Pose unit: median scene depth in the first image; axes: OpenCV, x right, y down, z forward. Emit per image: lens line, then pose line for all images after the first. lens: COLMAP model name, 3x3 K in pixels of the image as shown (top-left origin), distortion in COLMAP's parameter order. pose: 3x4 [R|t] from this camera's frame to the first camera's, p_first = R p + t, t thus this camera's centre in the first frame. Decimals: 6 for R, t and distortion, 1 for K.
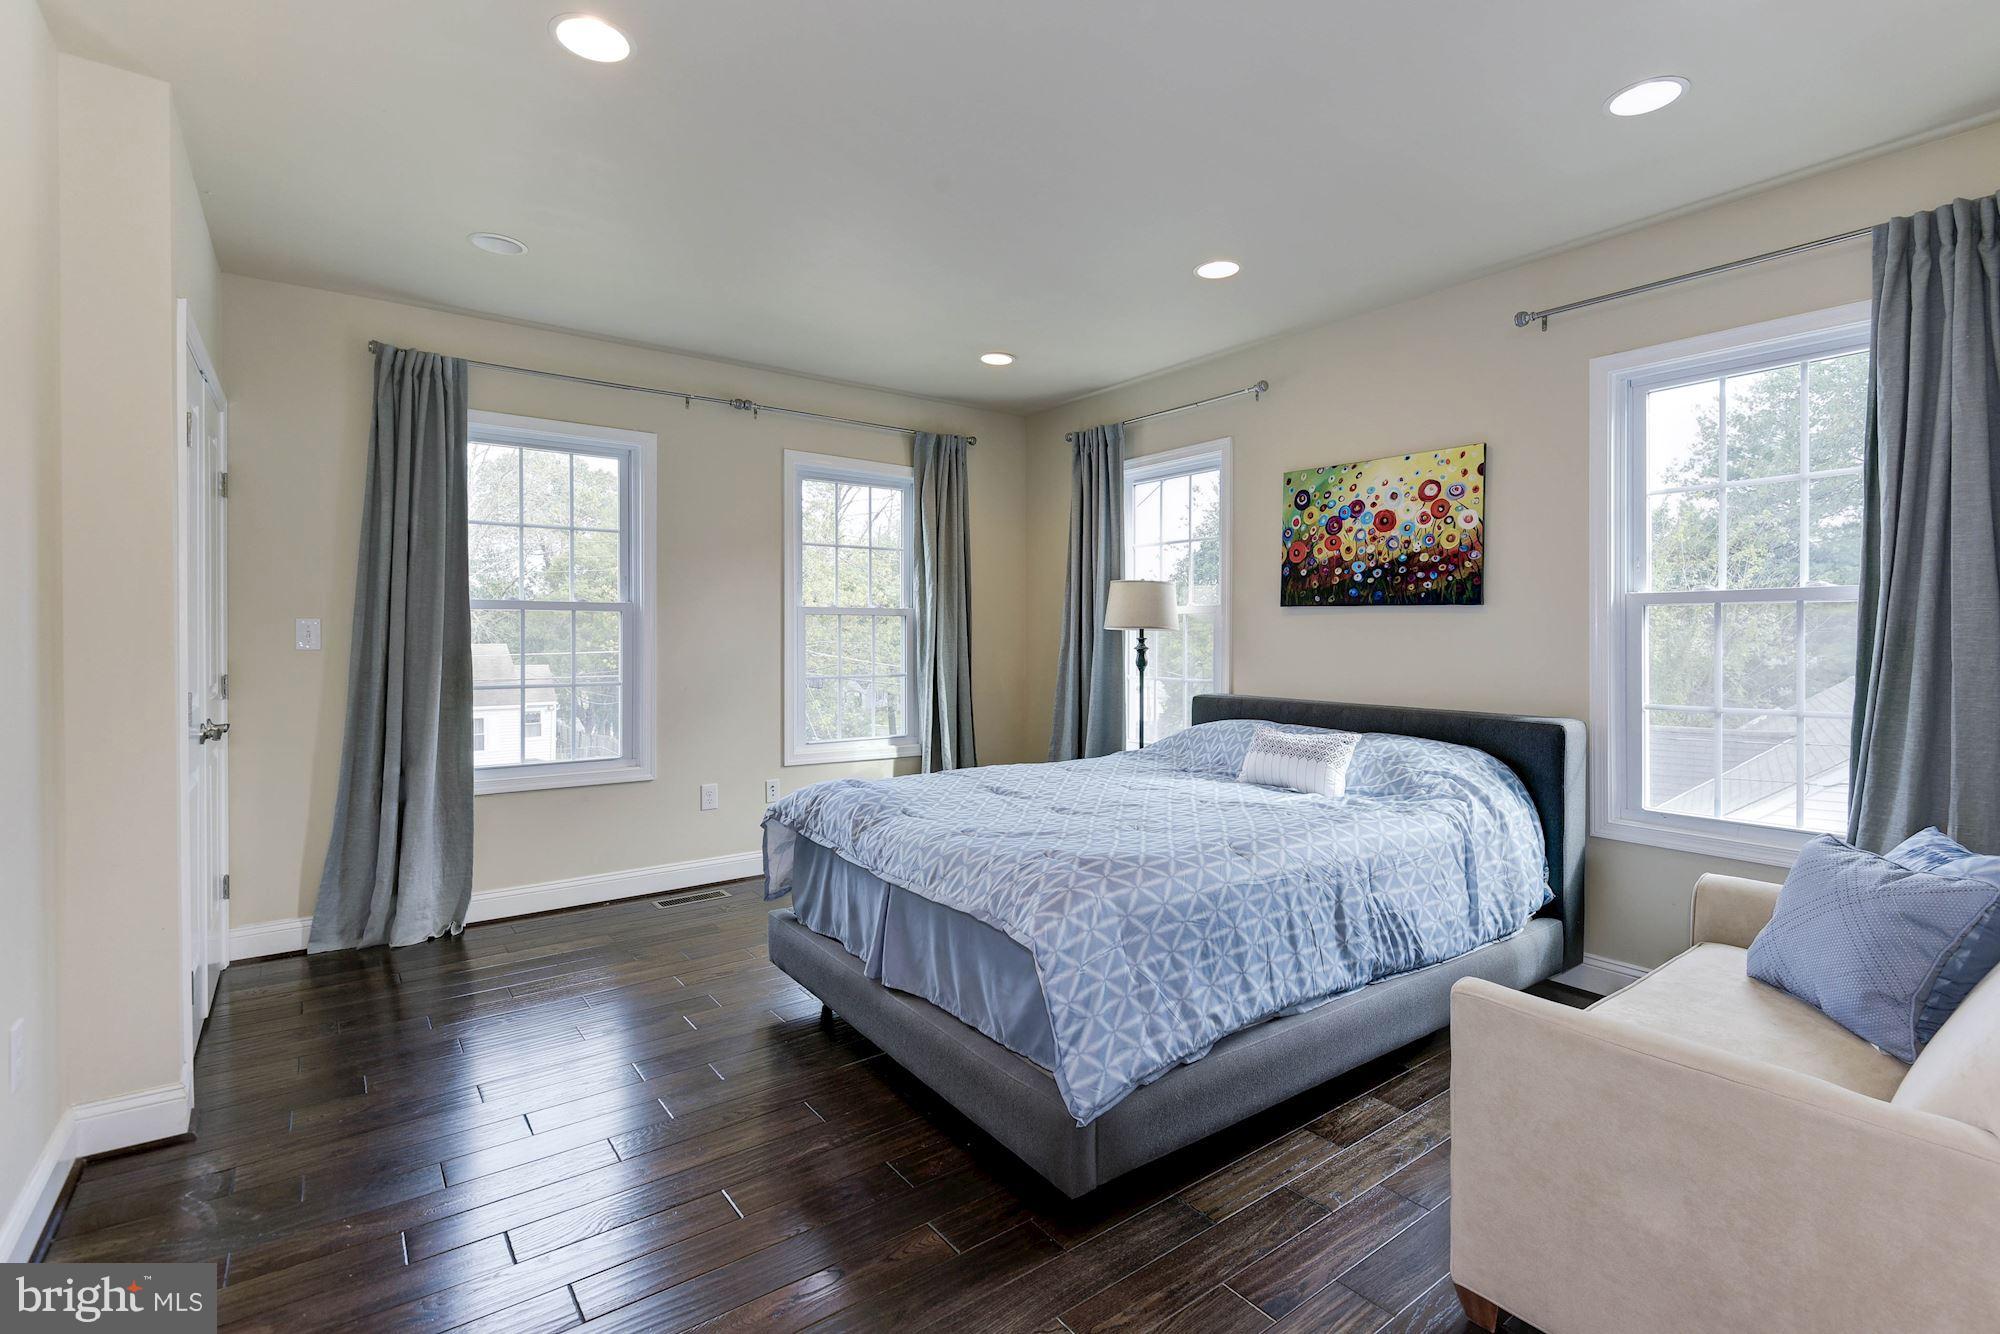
lens RADIAL K [[927.1, 0, 1005.1], [0, 927.1, 651.8], [0, 0, 1]] dist [-0.001031, -0.000046]
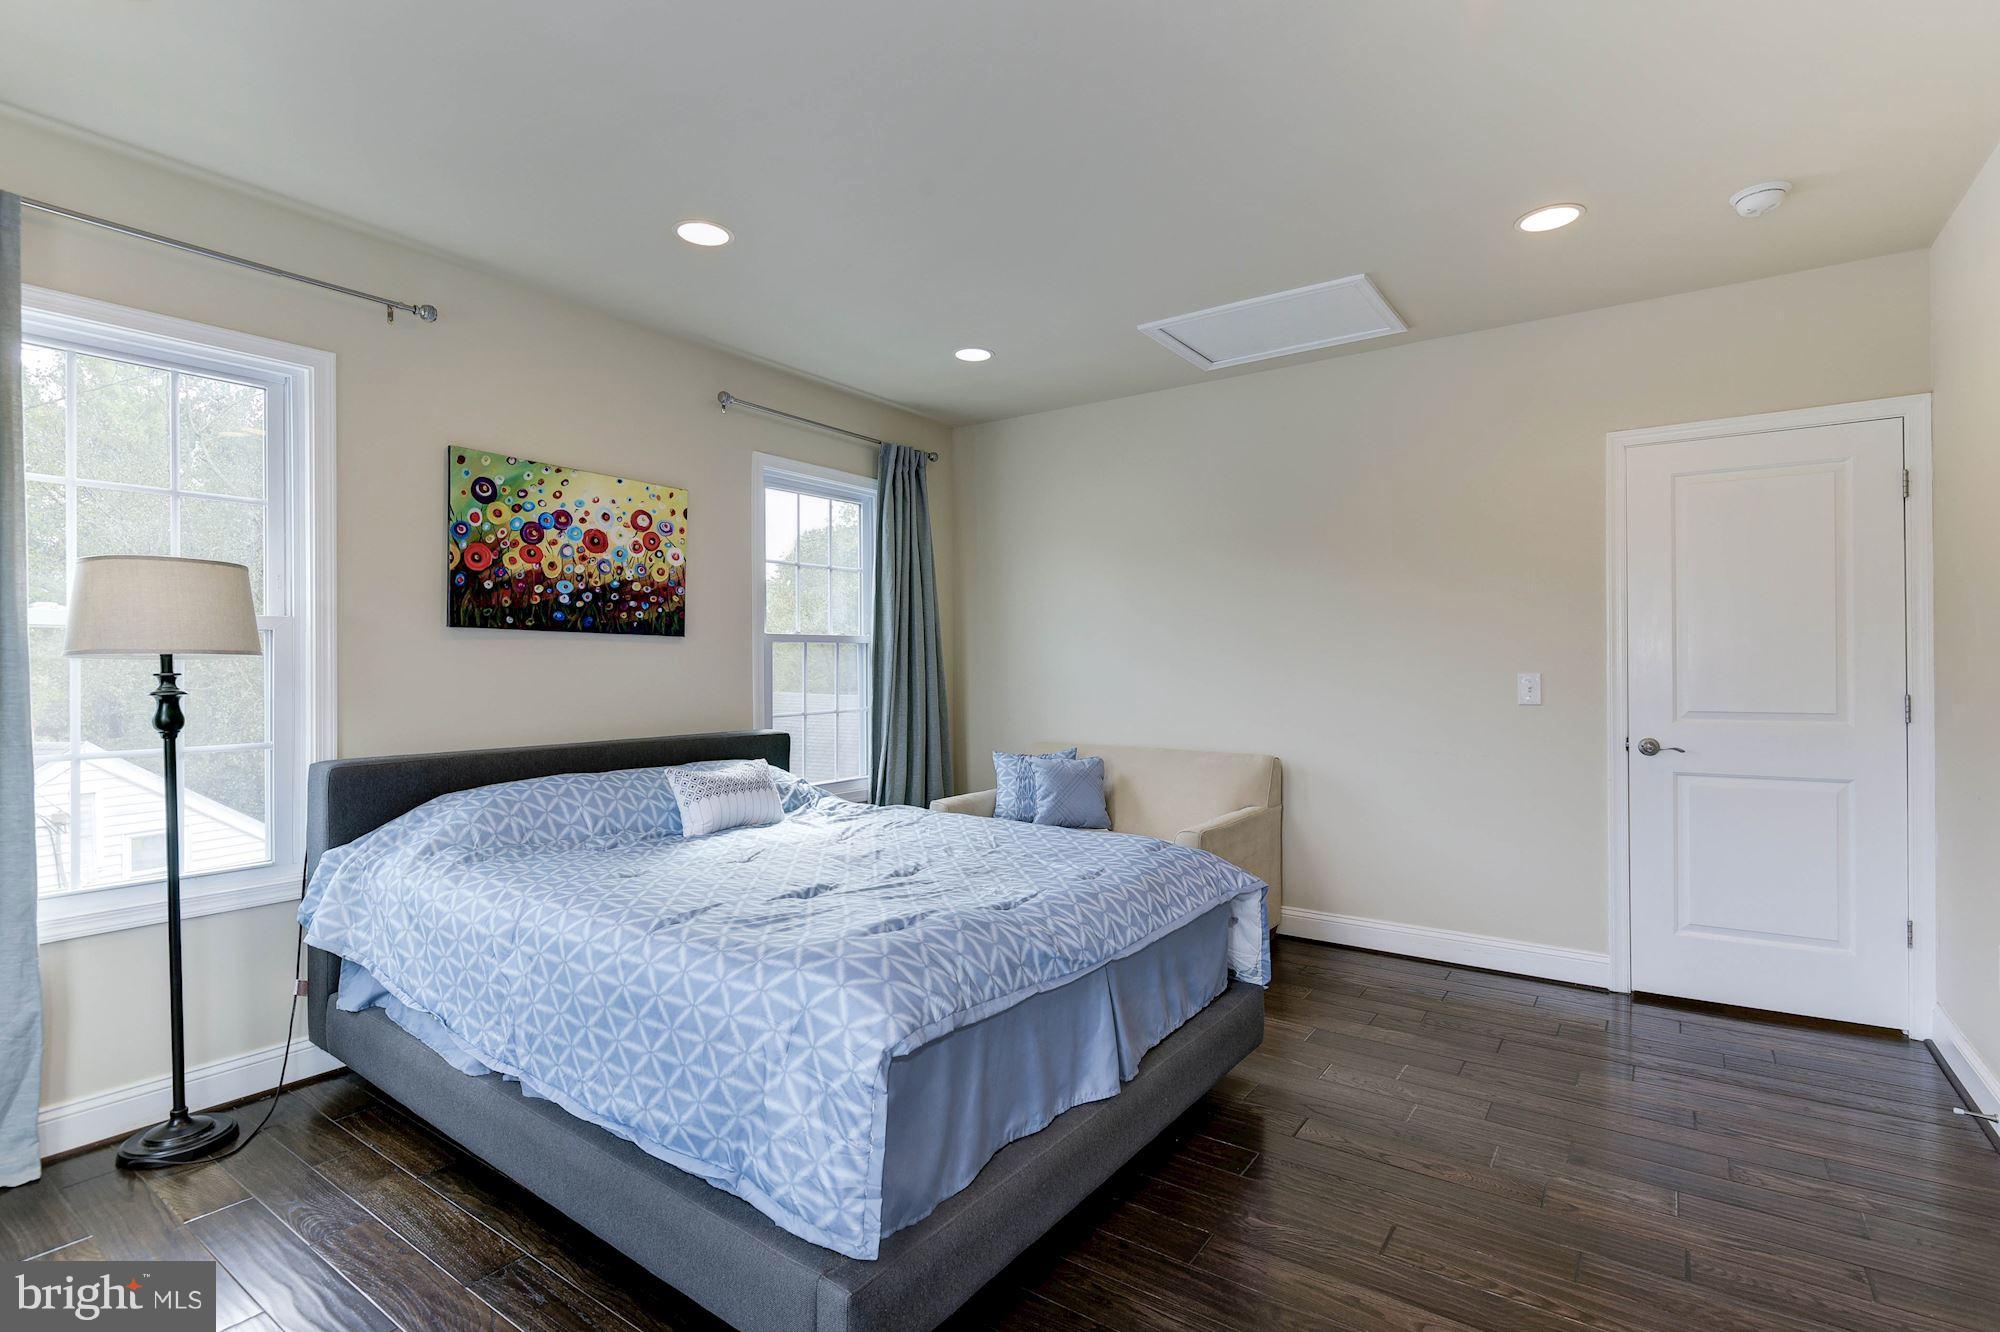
lens RADIAL K [[927.1, 0, 1003.6], [0, 927.1, 668.0], [0, 0, 1]] dist [-0.001031, -0.000046]
pose [[-0.311297, -0.012553, 0.950230, -0.592668], [0.012723, 0.999768, 0.017376, -0.025761], [-0.950227, 0.017498, -0.311065, 0.900557]]
